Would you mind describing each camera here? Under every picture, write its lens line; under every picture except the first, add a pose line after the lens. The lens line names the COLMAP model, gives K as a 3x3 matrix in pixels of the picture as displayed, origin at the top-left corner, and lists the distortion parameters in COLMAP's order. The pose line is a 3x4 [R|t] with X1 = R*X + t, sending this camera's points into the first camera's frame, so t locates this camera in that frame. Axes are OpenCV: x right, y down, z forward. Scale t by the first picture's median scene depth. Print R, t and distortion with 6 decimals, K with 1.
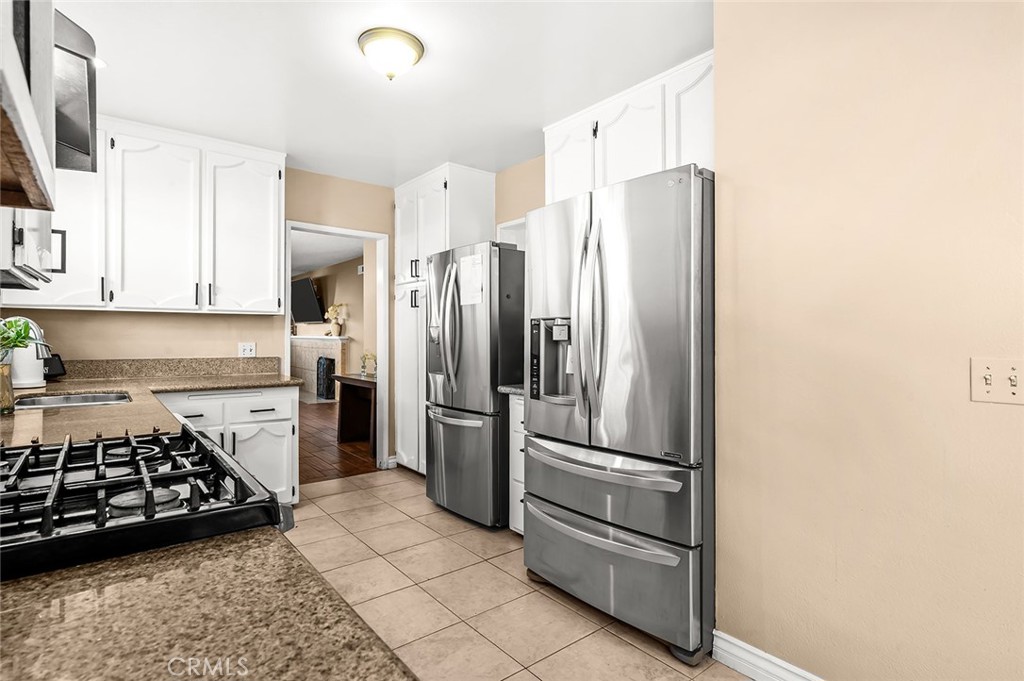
lens RADIAL K [[513.3, 0, 513.6], [0, 513.3, 333.8], [0, 0, 1]] dist [0.000556, -0.001465]
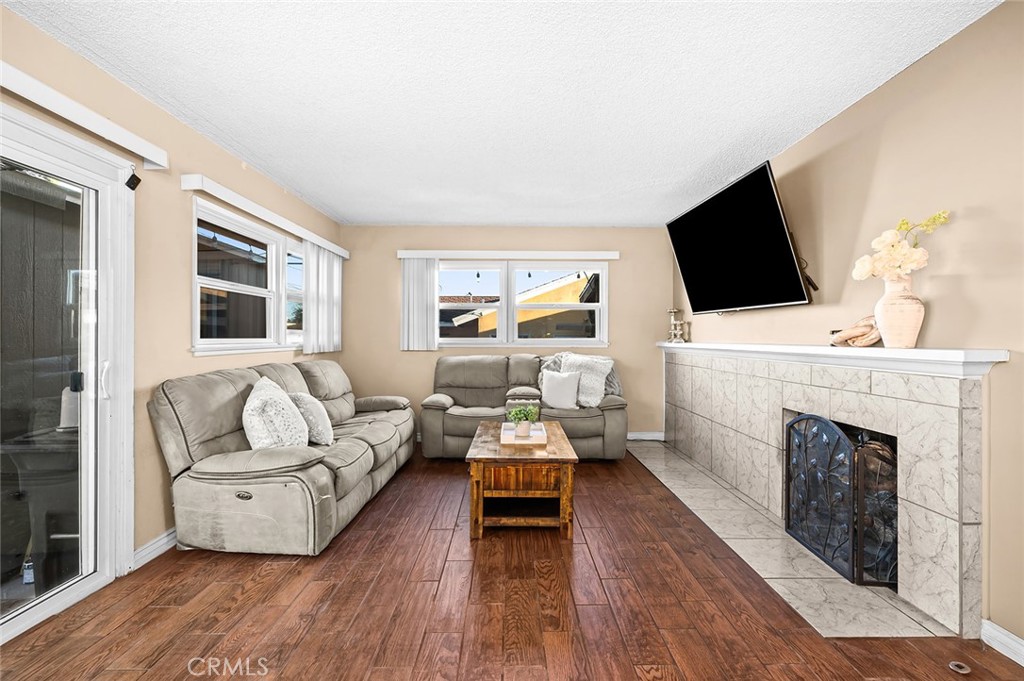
lens RADIAL K [[458.4, 0, 514.5], [0, 458.4, 336.7], [0, 0, 1]] dist [-0.002519, 0.001428]
pose [[0.791960, -0.002087, -0.610569, -1.078610], [-0.002246, 0.999977, -0.006331, 0.003190], [0.610569, 0.006385, 0.791938, 2.105098]]
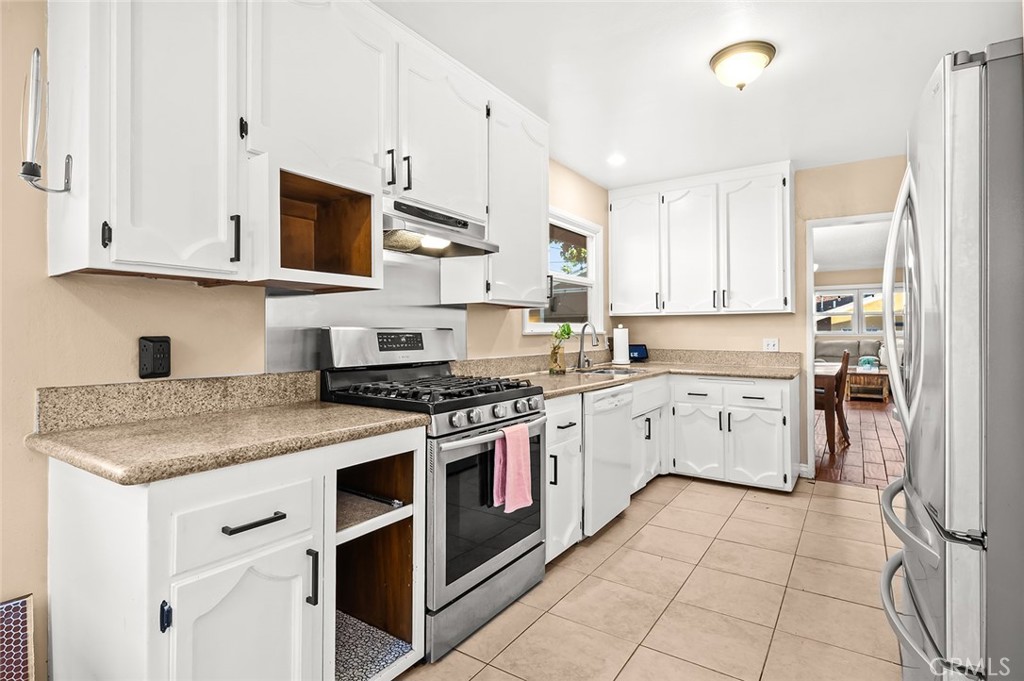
lens RADIAL K [[502.9, 0, 516.8], [0, 502.9, 328.7], [0, 0, 1]] dist [0.000048, -0.002790]
pose [[0.303134, -0.011102, -0.952883, 0.427508], [0.004588, 0.999938, -0.010191, 0.005380], [0.952937, -0.001283, 0.303166, 0.171211]]
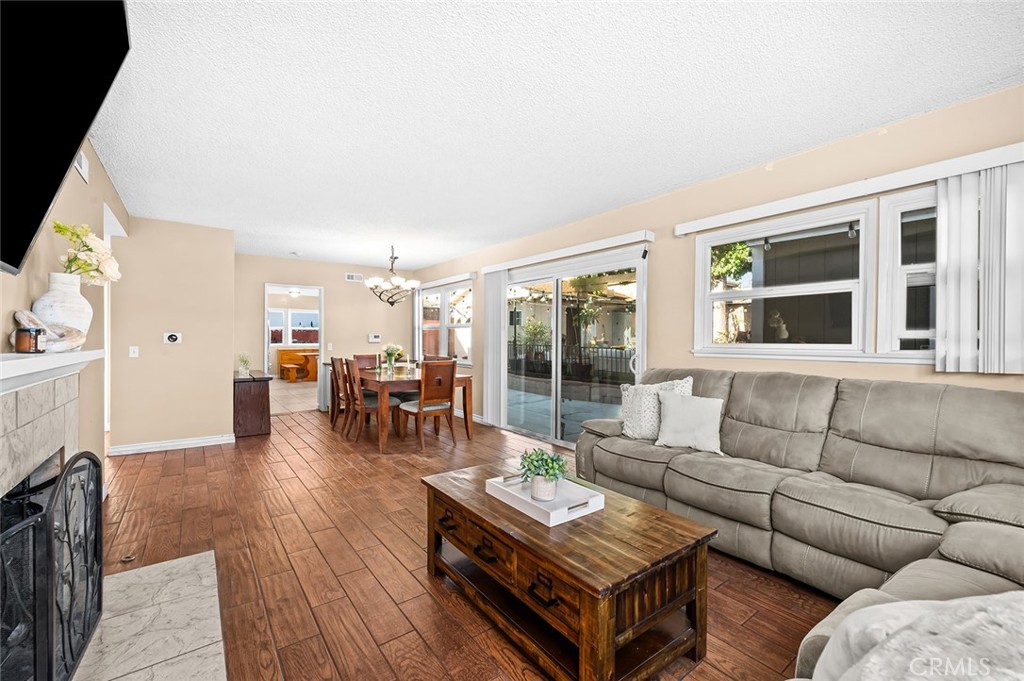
lens RADIAL K [[428.9, 0, 518.0], [0, 428.9, 343.4], [0, 0, 1]] dist [0.003367, 0.000477]
pose [[-0.999773, -0.004026, 0.020924, -1.692089], [-0.003823, 0.999945, 0.009741, -0.004180], [-0.020962, 0.009658, -0.999734, 3.588192]]
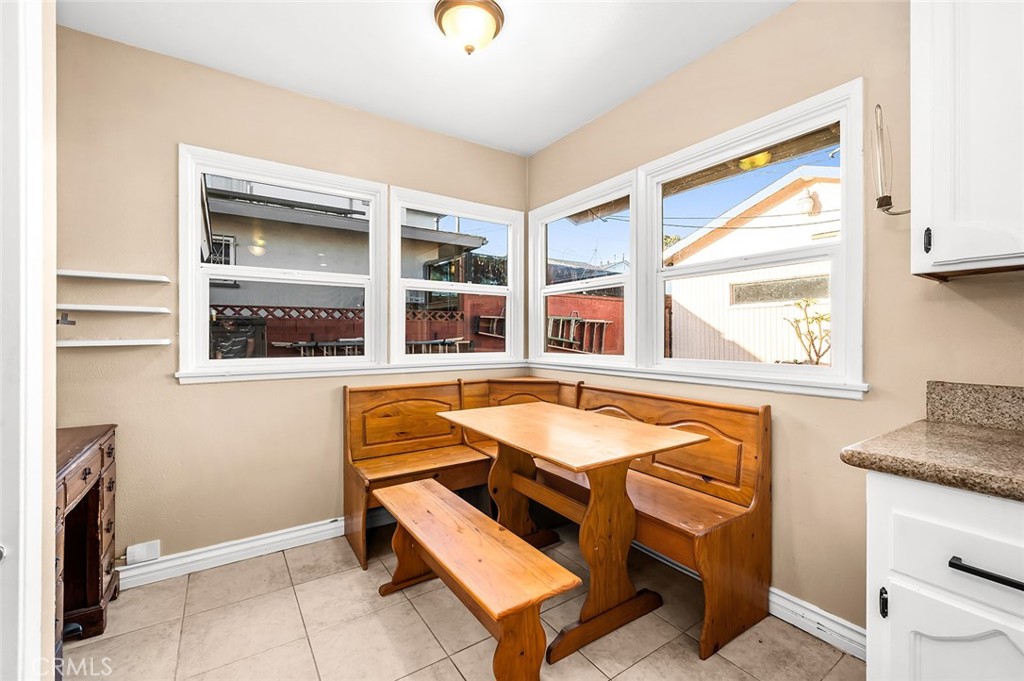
lens RADIAL K [[428.9, 0, 520.0], [0, 428.9, 342.3], [0, 0, 1]] dist [0.003367, 0.000477]
pose [[-0.997566, -0.000768, 0.069731, 0.274163], [0.000125, 0.999918, 0.012793, 0.006212], [-0.069735, 0.012770, -0.997484, 0.359625]]
